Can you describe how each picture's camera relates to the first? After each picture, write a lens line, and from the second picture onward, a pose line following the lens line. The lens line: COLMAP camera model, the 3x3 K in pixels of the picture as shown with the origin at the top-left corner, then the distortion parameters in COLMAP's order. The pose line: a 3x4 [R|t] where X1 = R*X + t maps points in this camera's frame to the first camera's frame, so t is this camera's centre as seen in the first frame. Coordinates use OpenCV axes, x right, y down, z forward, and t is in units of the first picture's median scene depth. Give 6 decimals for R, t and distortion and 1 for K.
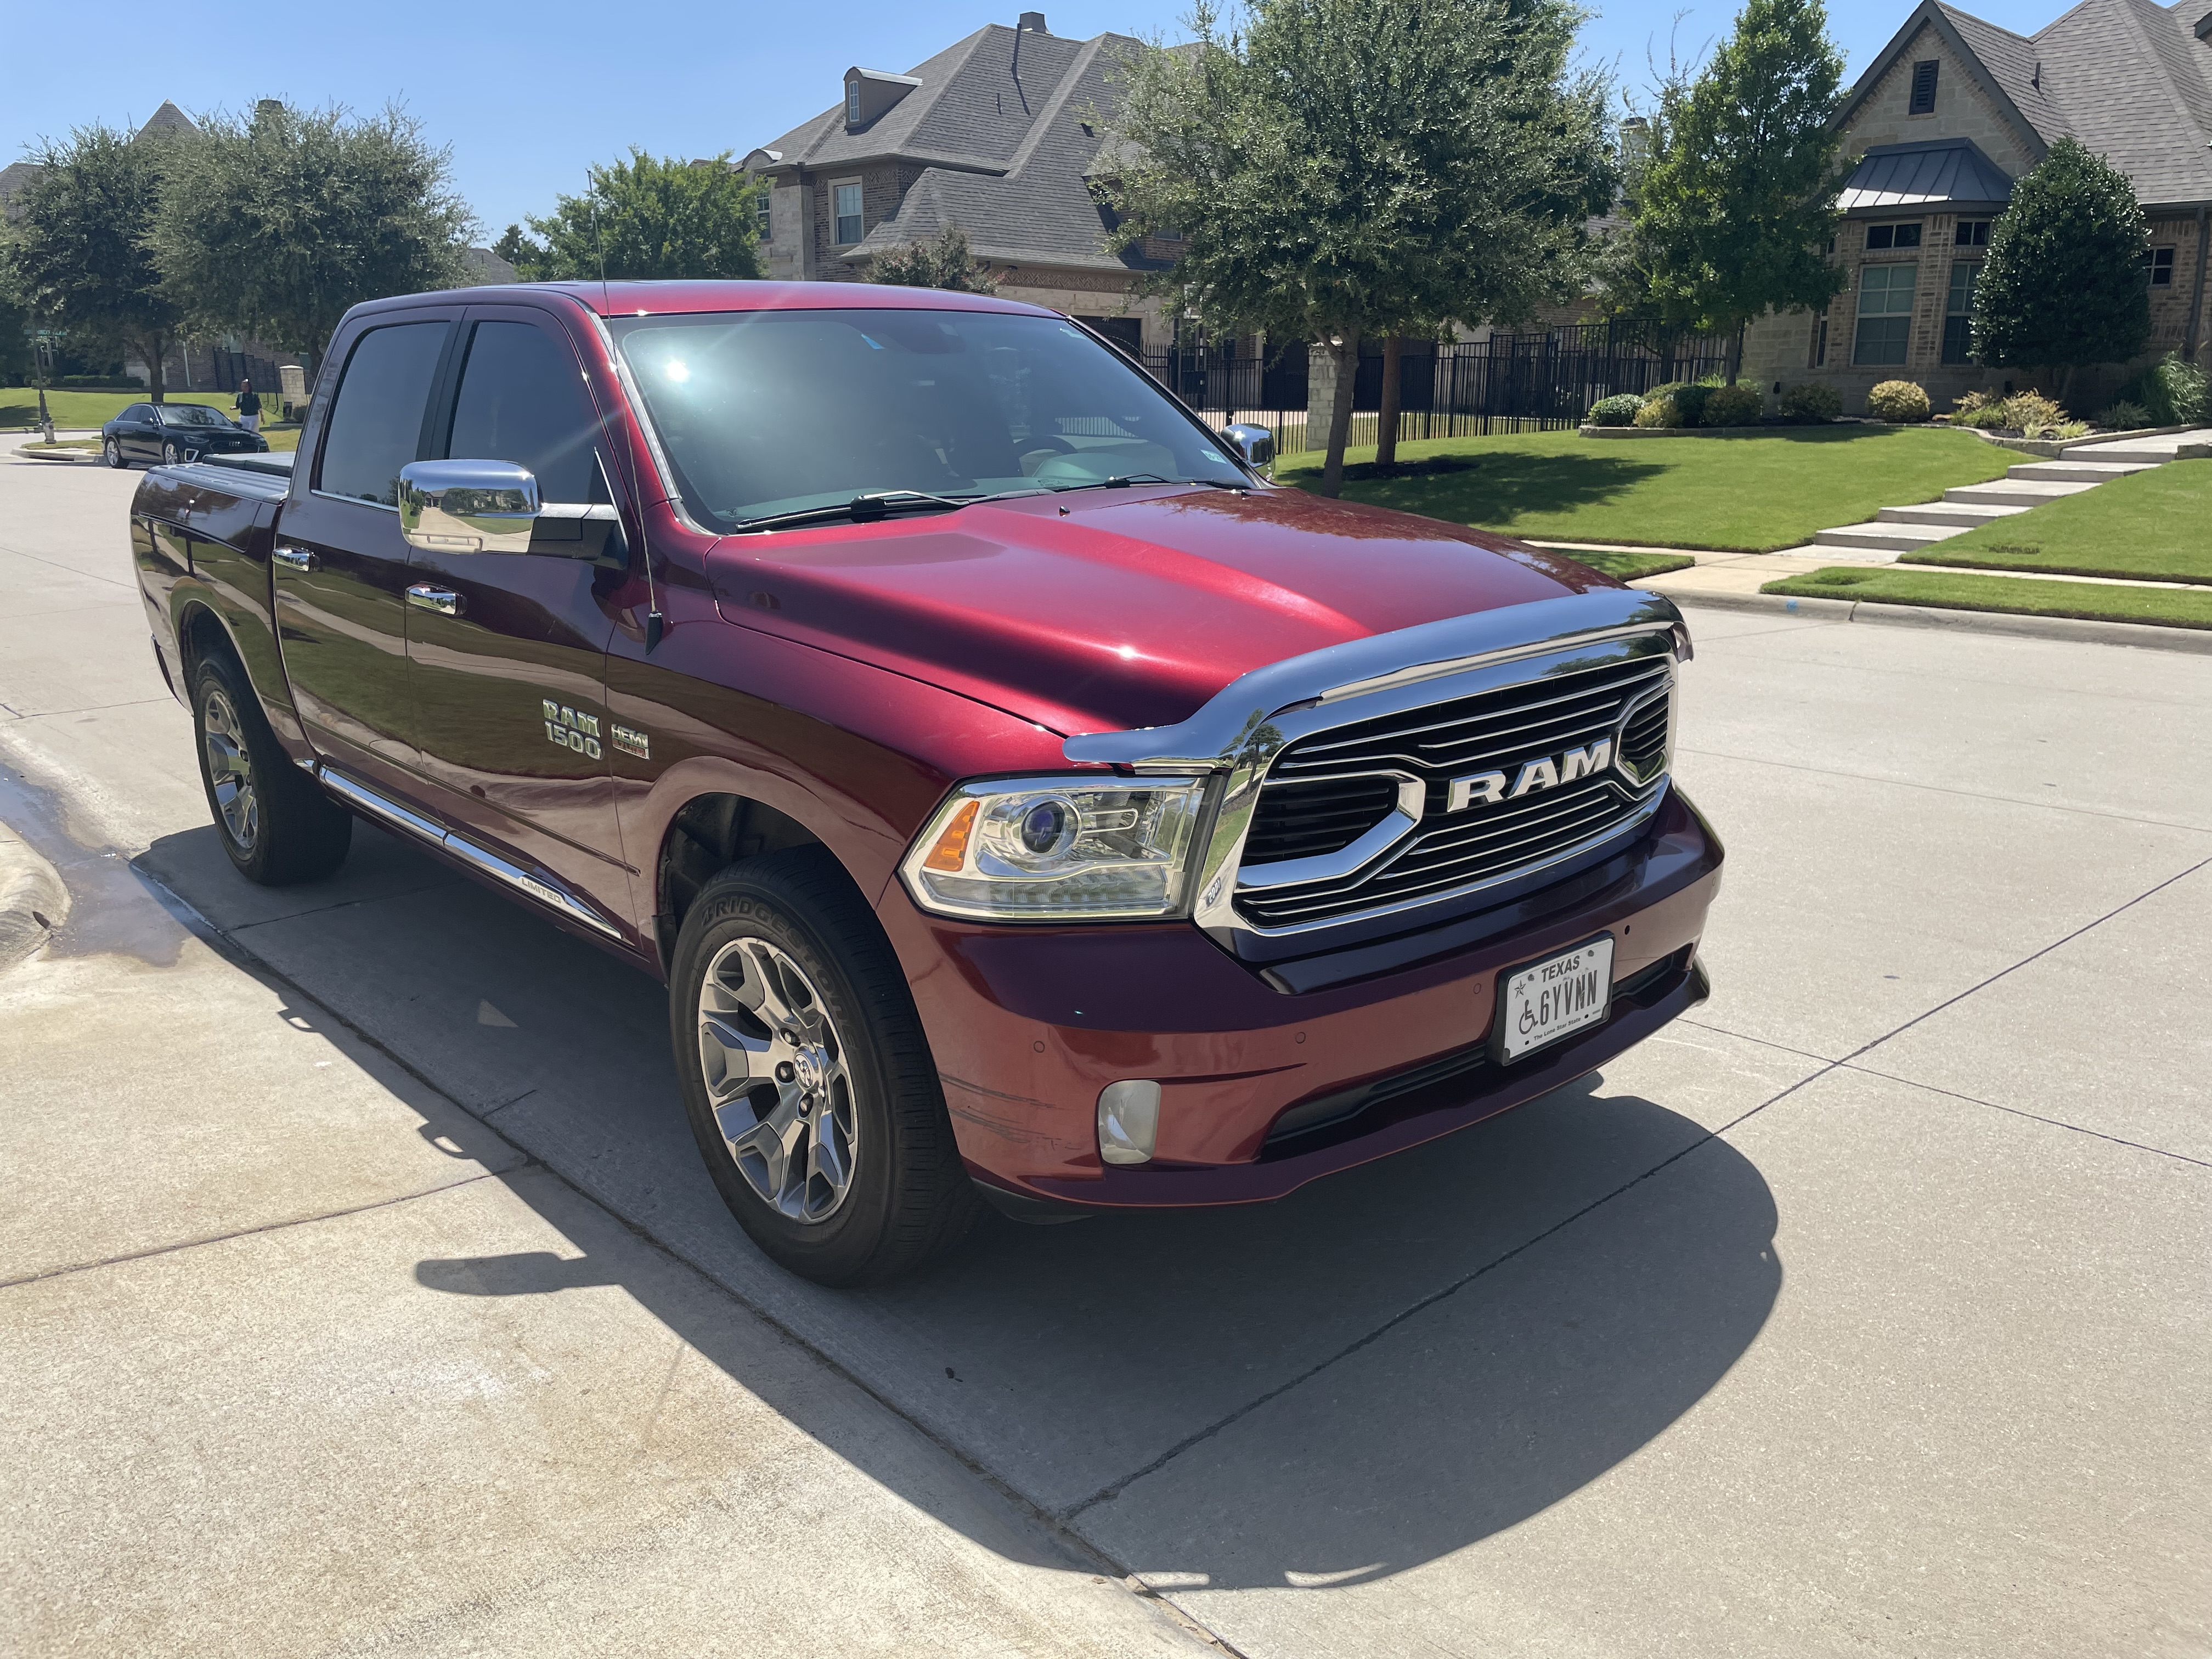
lens RADIAL K [[1705.2, 0, 1102.5], [0, 1705.2, 830.1], [0, 0, 1]] dist [0.031810, -0.058701]
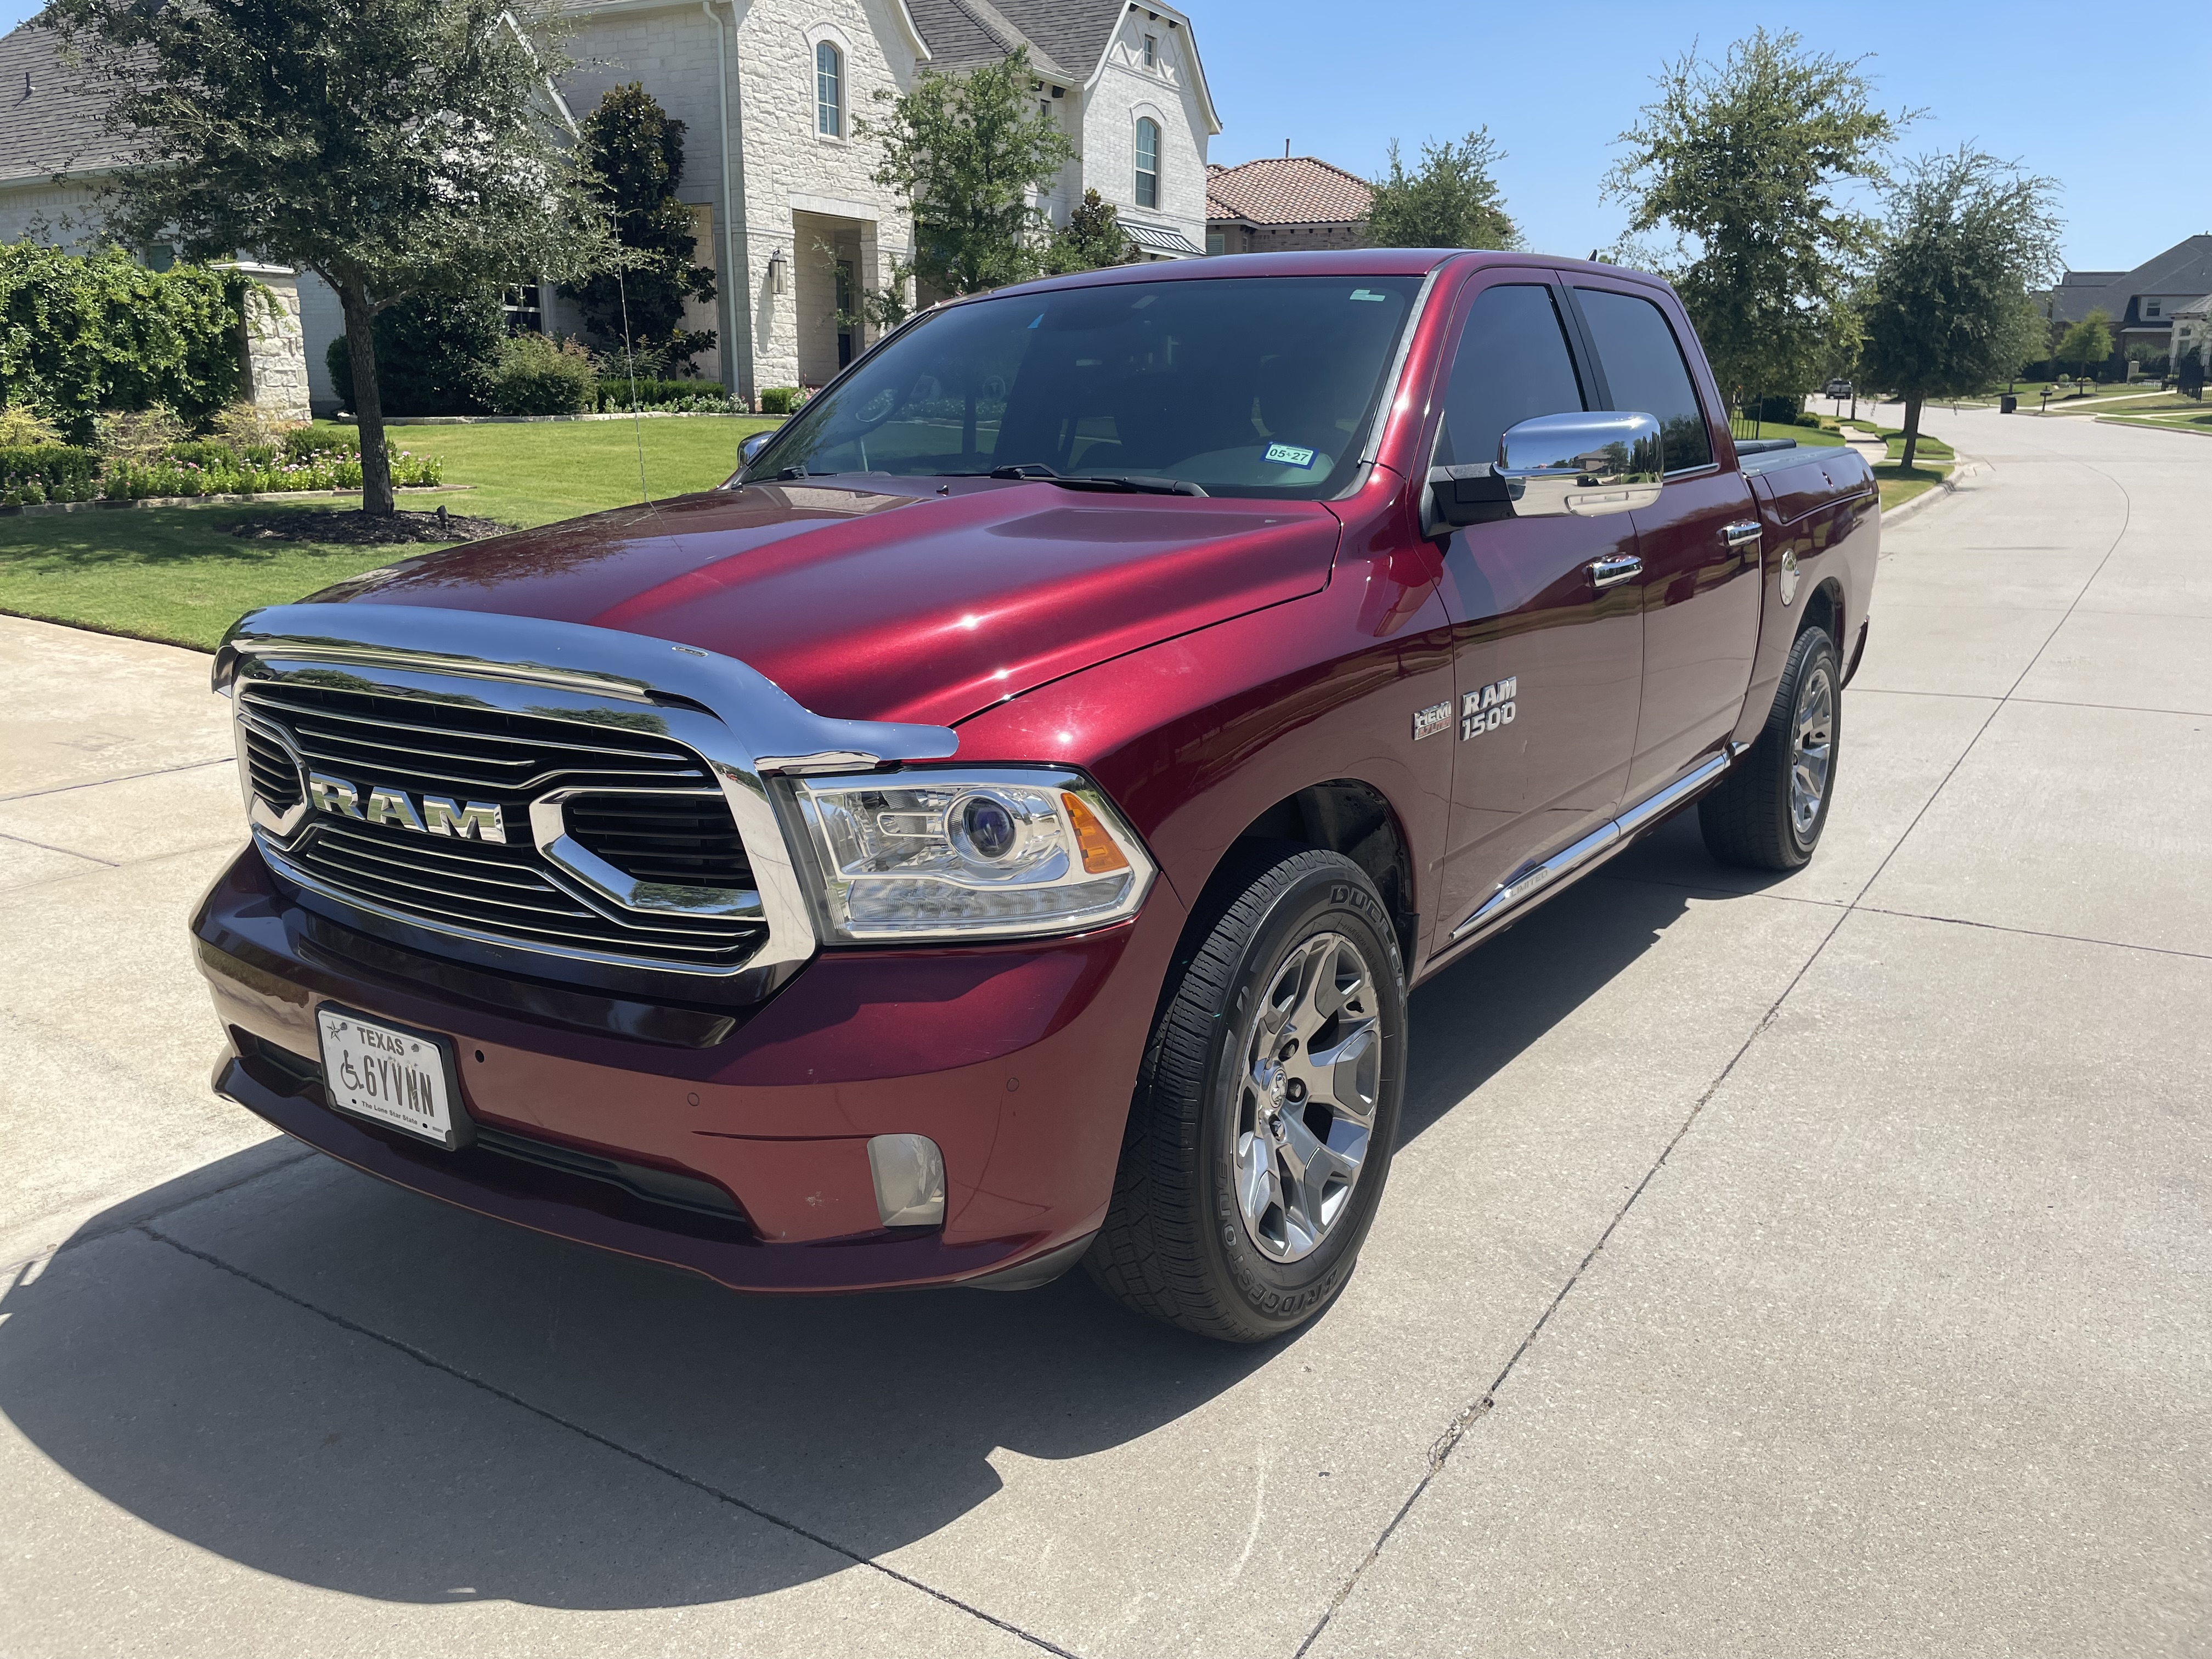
lens RADIAL K [[1705.2, 0, 1095.2], [0, 1705.2, 834.8], [0, 0, 1]] dist [0.031810, -0.058701]
pose [[0.226386, 0.229999, -0.946493, 1.119705], [-0.231897, 0.956507, 0.176967, -0.245878], [0.946030, 0.179426, 0.269876, 1.087053]]
